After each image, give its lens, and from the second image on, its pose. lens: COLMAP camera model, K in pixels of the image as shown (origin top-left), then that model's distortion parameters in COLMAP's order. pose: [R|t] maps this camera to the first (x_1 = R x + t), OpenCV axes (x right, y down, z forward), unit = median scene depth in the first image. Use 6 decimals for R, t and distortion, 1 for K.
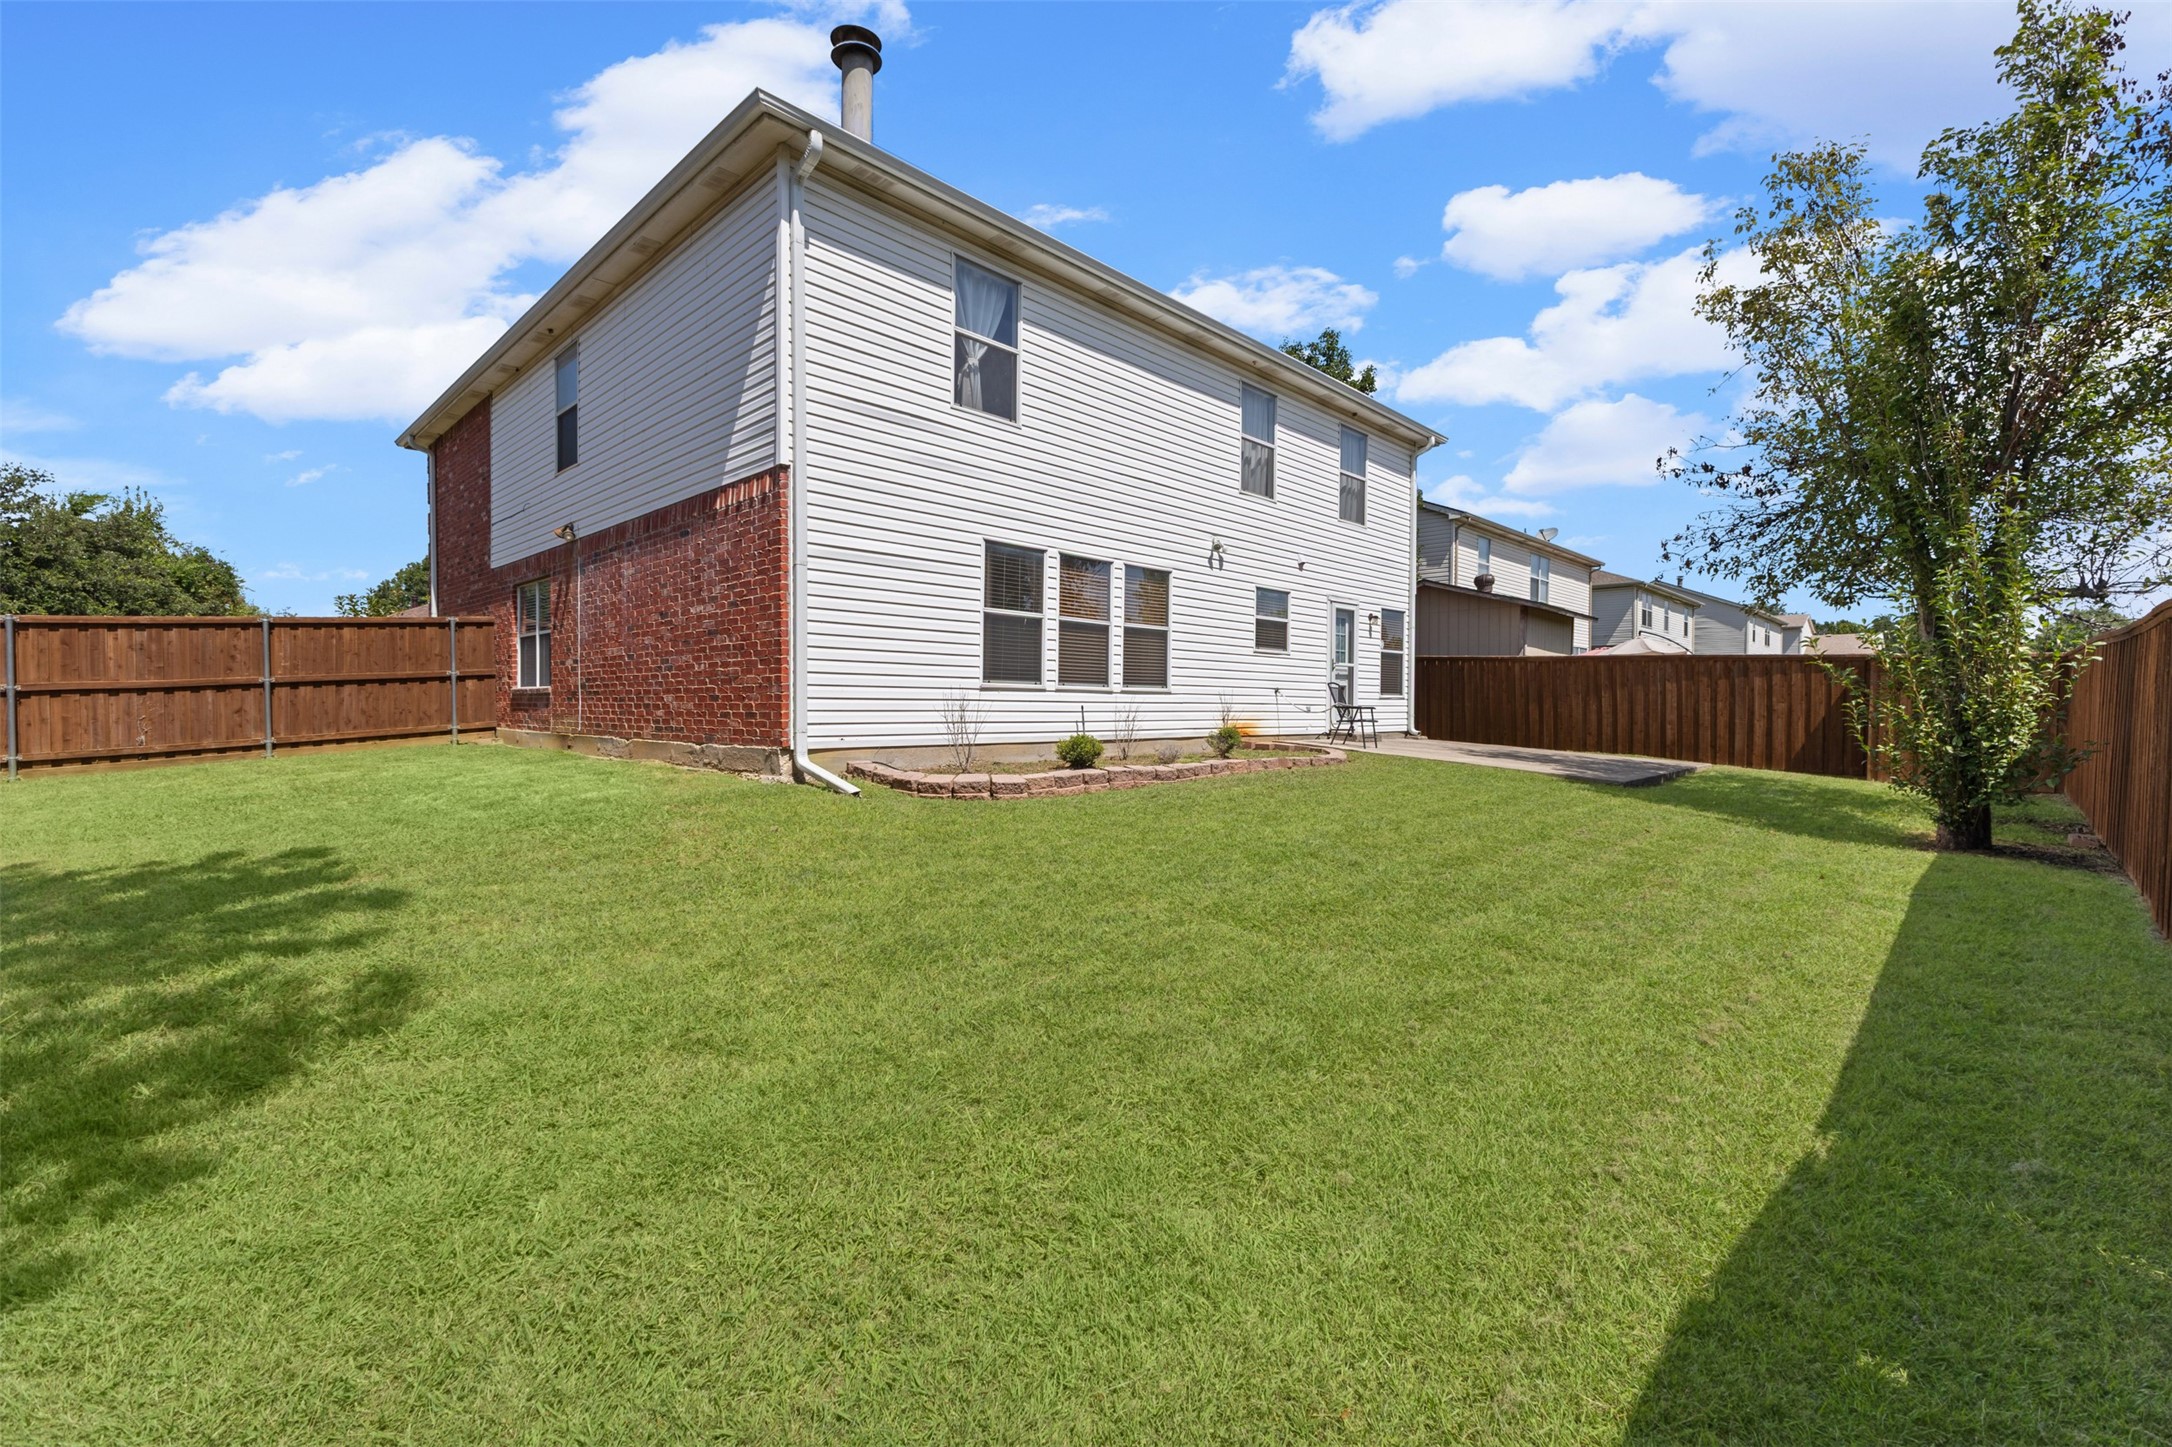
lens RADIAL K [[939.7, 0, 1089.6], [0, 939.7, 691.9], [0, 0, 1]] dist [0.002243, 0.000077]
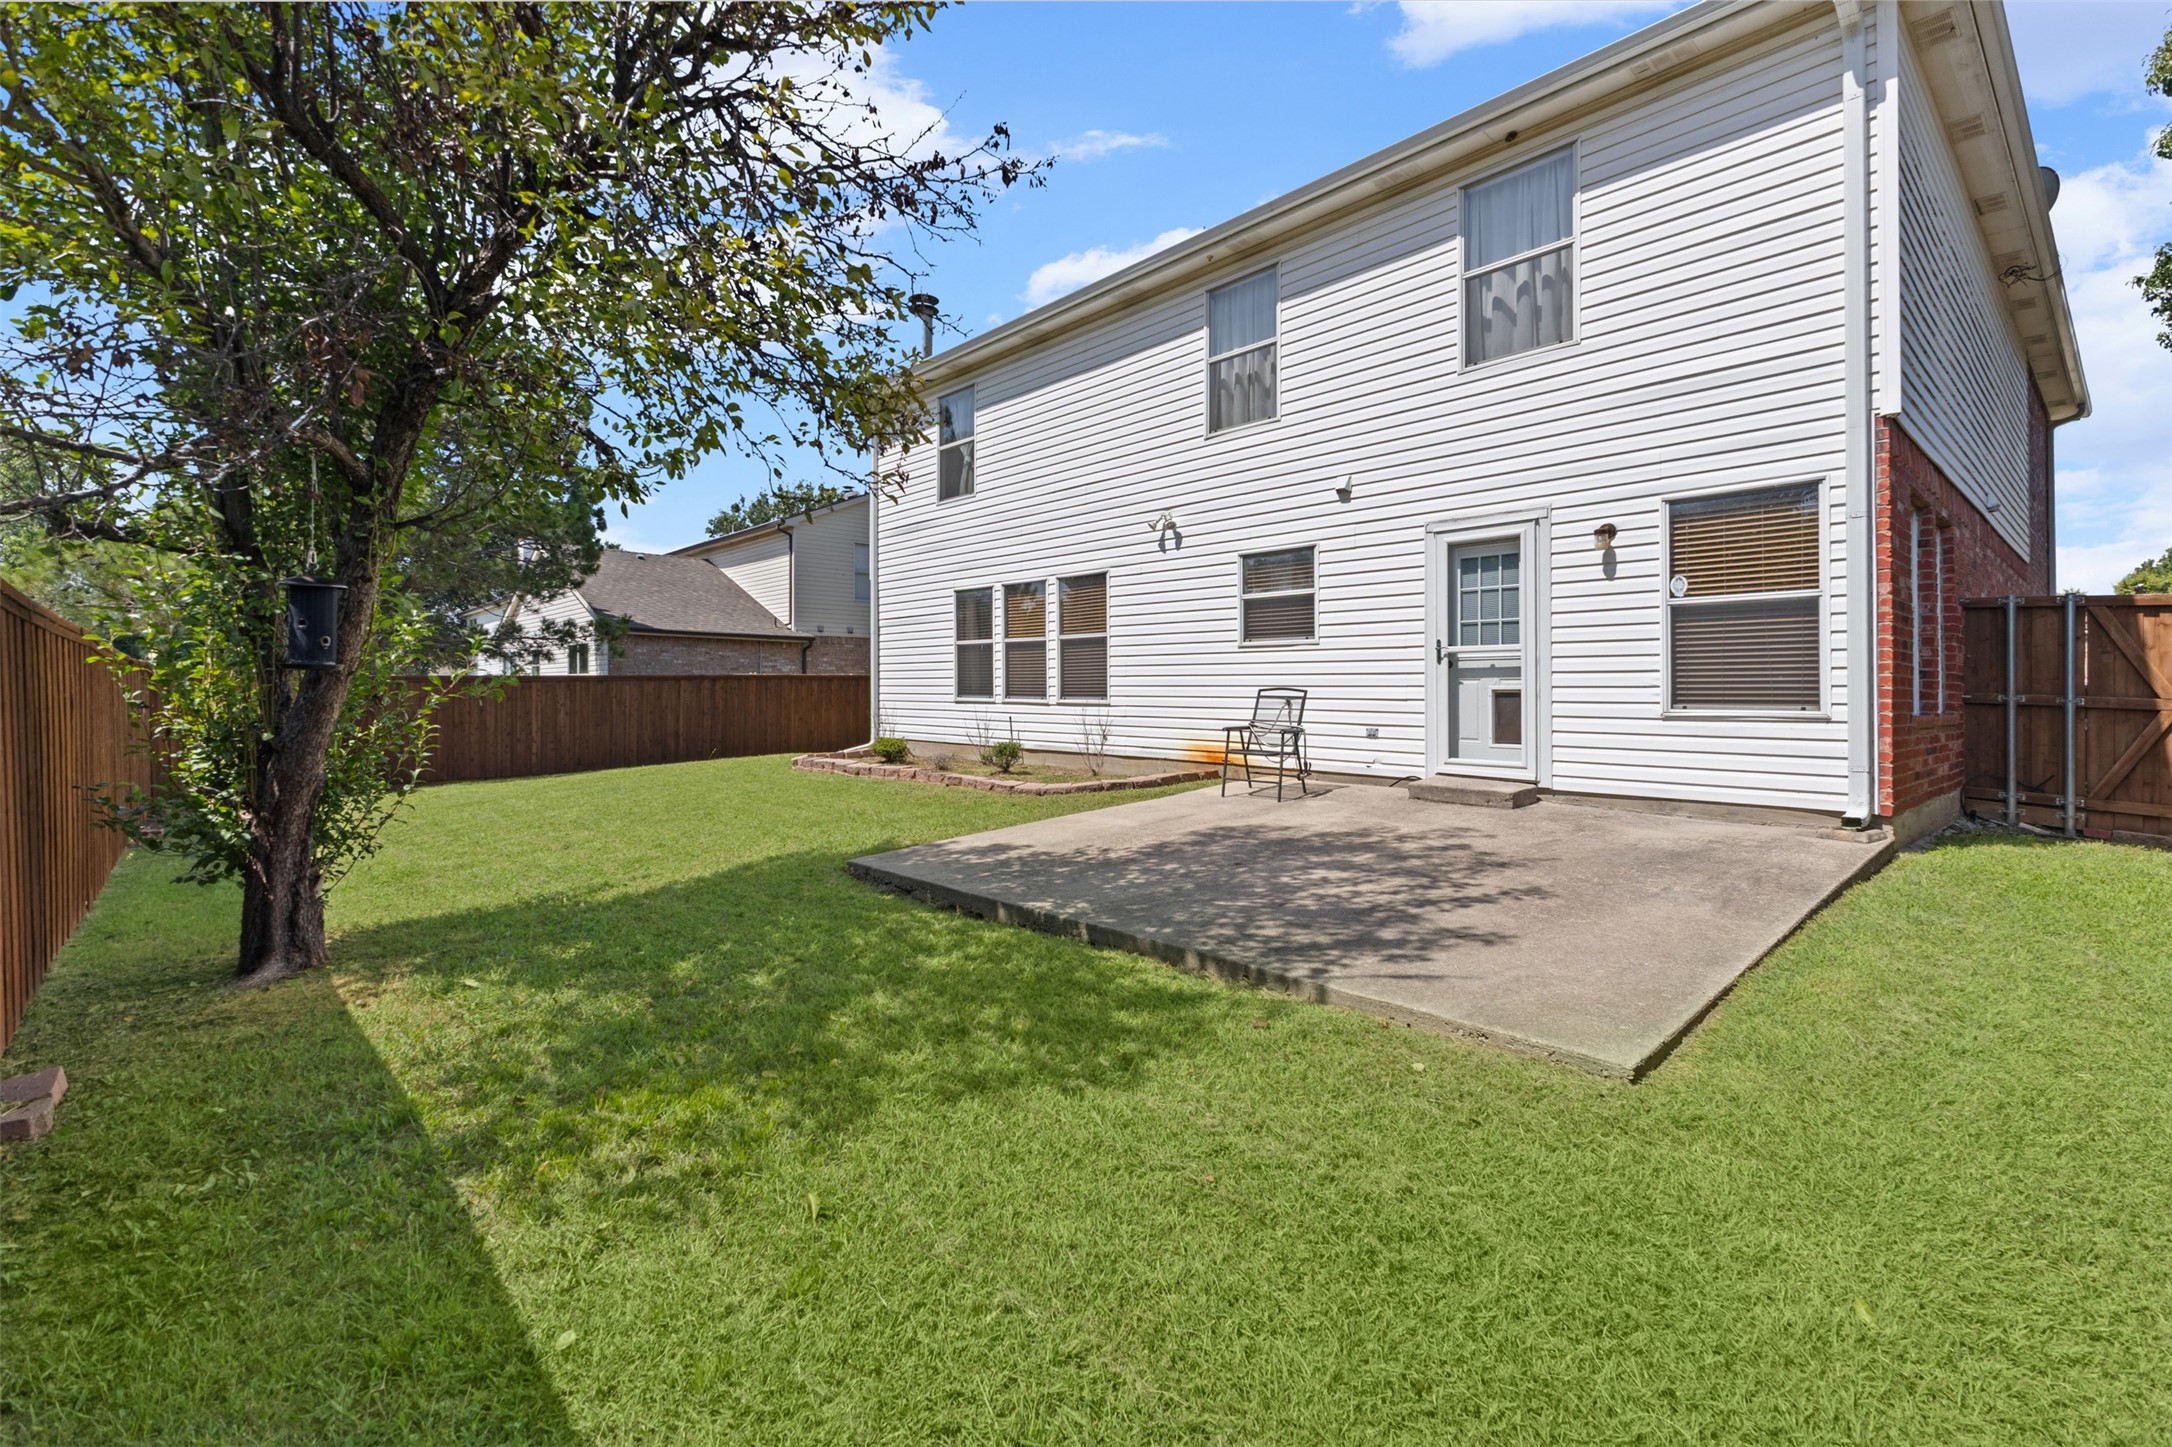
lens RADIAL K [[939.7, 0, 1086.4], [0, 939.7, 723.1], [0, 0, 1]] dist [0.002243, 0.000077]
pose [[-0.054817, -0.007427, -0.998469, 0.993231], [-0.024318, 0.999686, -0.006101, 0.024753], [0.998200, 0.023947, -0.054980, 1.031614]]
